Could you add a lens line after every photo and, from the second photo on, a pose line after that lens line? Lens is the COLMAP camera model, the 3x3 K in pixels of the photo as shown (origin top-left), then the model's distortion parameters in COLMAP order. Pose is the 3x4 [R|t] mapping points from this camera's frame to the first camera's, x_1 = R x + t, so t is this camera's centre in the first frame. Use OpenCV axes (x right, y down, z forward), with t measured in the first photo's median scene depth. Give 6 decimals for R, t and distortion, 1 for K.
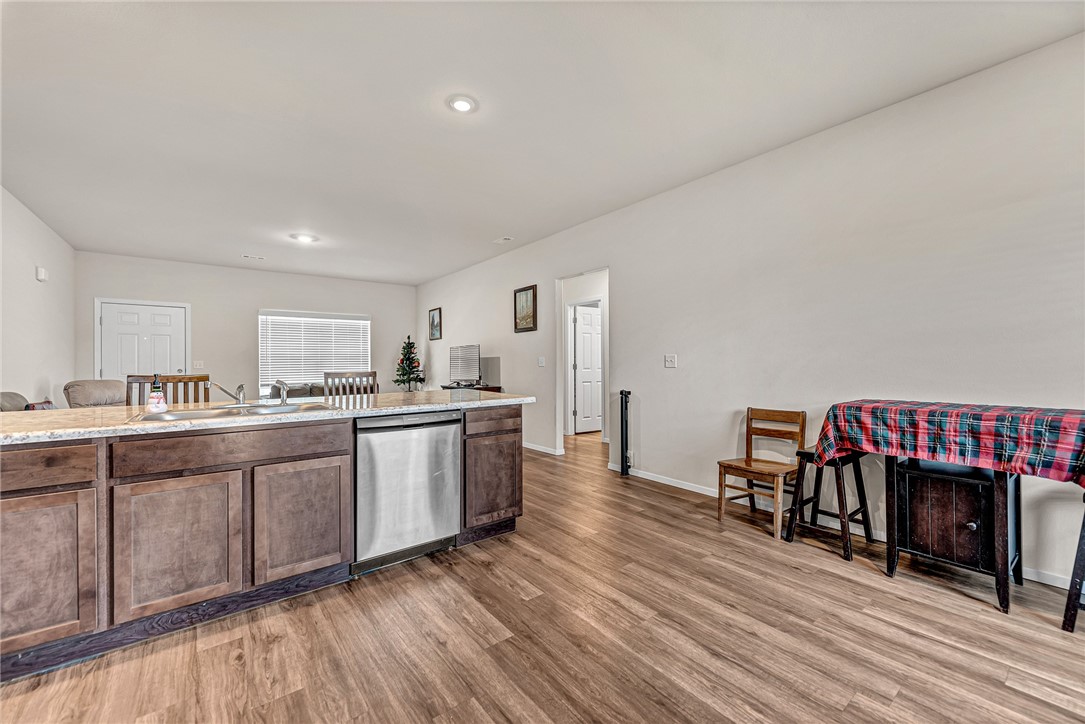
lens RADIAL K [[433.1, 0, 546.1], [0, 433.1, 368.3], [0, 0, 1]] dist [0.009545, -0.001309]
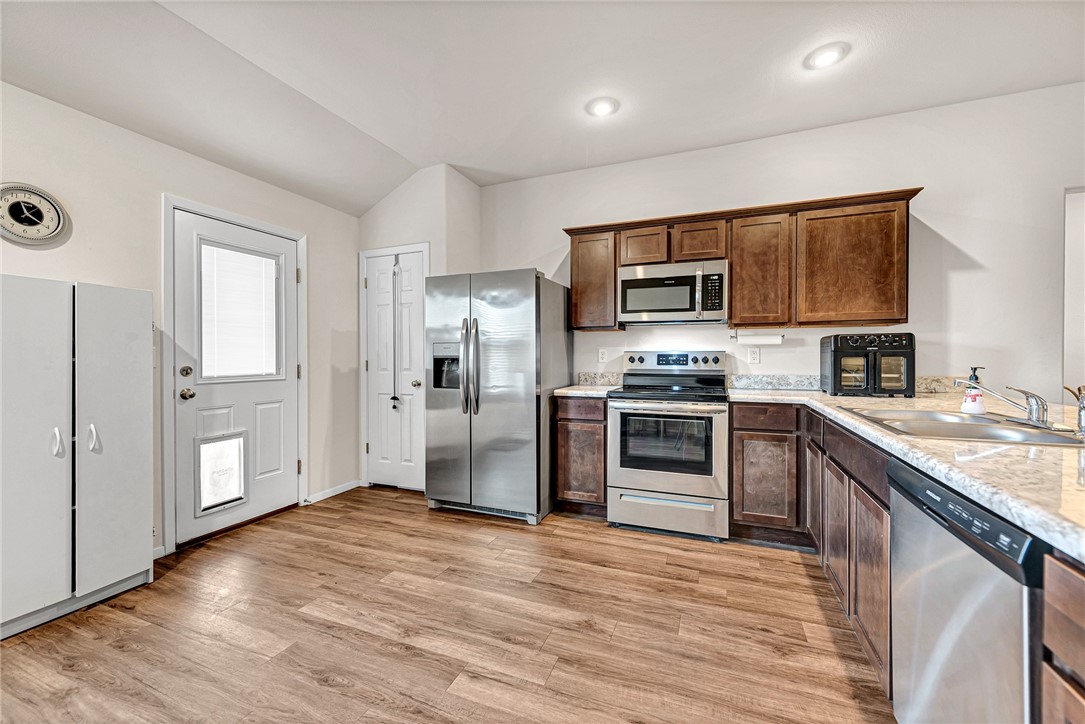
lens RADIAL K [[433.1, 0, 545.5], [0, 433.1, 355.3], [0, 0, 1]] dist [0.009545, -0.001309]
pose [[-0.865618, 0.008382, -0.500636, 0.094654], [0.001122, 0.999890, 0.014801, -0.008868], [0.500705, 0.012250, -0.865532, 0.530947]]
